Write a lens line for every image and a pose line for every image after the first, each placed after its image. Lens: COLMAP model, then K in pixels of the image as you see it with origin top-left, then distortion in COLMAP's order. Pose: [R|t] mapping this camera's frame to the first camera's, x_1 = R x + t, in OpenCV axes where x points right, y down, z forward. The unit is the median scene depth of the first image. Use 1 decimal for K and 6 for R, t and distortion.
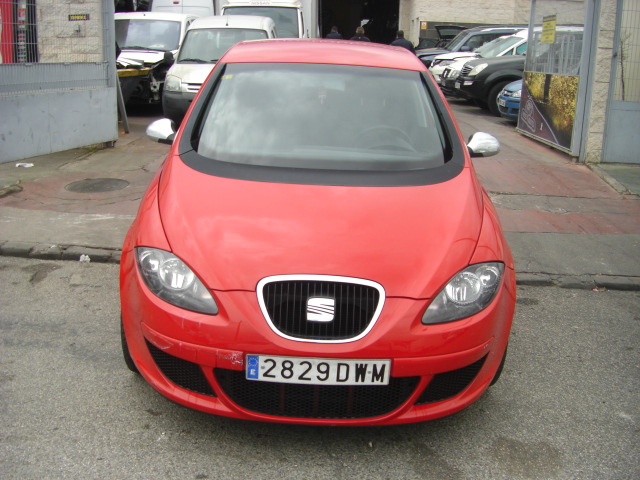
lens RADIAL K [[721.8, 0, 300.7], [0, 721.8, 277.0], [0, 0, 1]] dist [-0.172973, 0.112429]
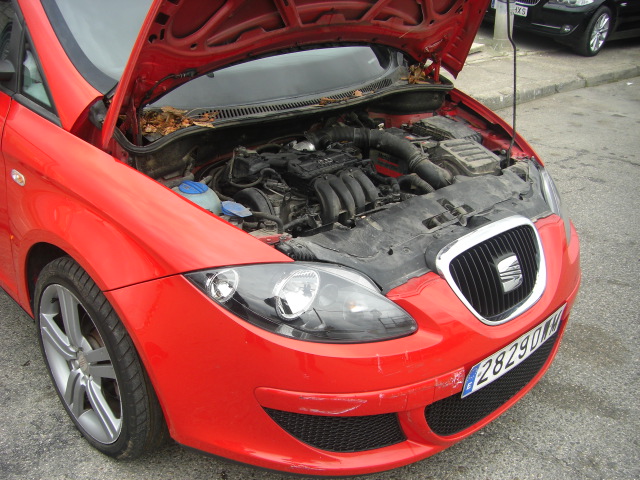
lens RADIAL K [[721.8, 0, 300.7], [0, 721.8, 277.0], [0, 0, 1]] dist [-0.172973, 0.112429]
pose [[0.716951, -0.330416, 0.613846, -0.586812], [0.205987, 0.941632, 0.266268, -0.194307], [-0.665997, -0.064457, 0.743165, 0.587598]]
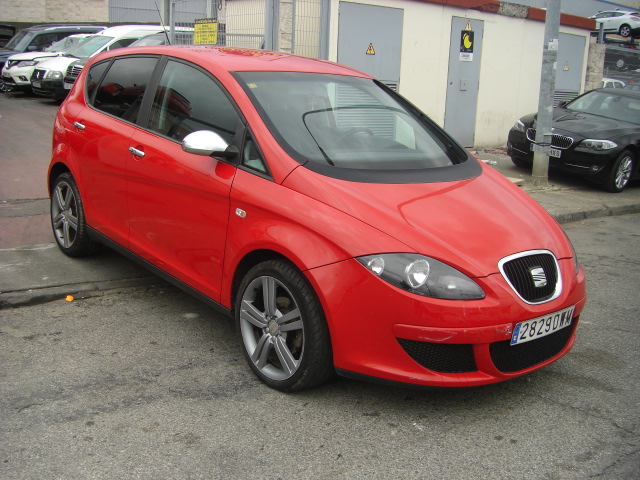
lens RADIAL K [[721.8, 0, 300.7], [0, 721.8, 277.0], [0, 0, 1]] dist [-0.172973, 0.112429]
pose [[0.761097, -0.174130, 0.624828, -1.062833], [0.170364, 0.983137, 0.066467, -0.108630], [-0.625866, 0.055861, 0.777928, 0.291851]]
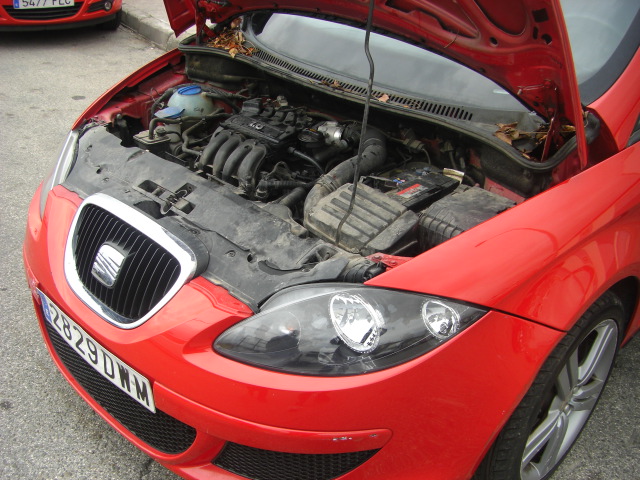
lens RADIAL K [[721.8, 0, 300.7], [0, 721.8, 277.0], [0, 0, 1]] dist [-0.172973, 0.112429]
pose [[0.714405, 0.355337, -0.602795, 0.549397], [-0.238894, 0.933562, 0.267191, -0.160656], [0.657690, -0.046878, 0.751829, 0.620677]]
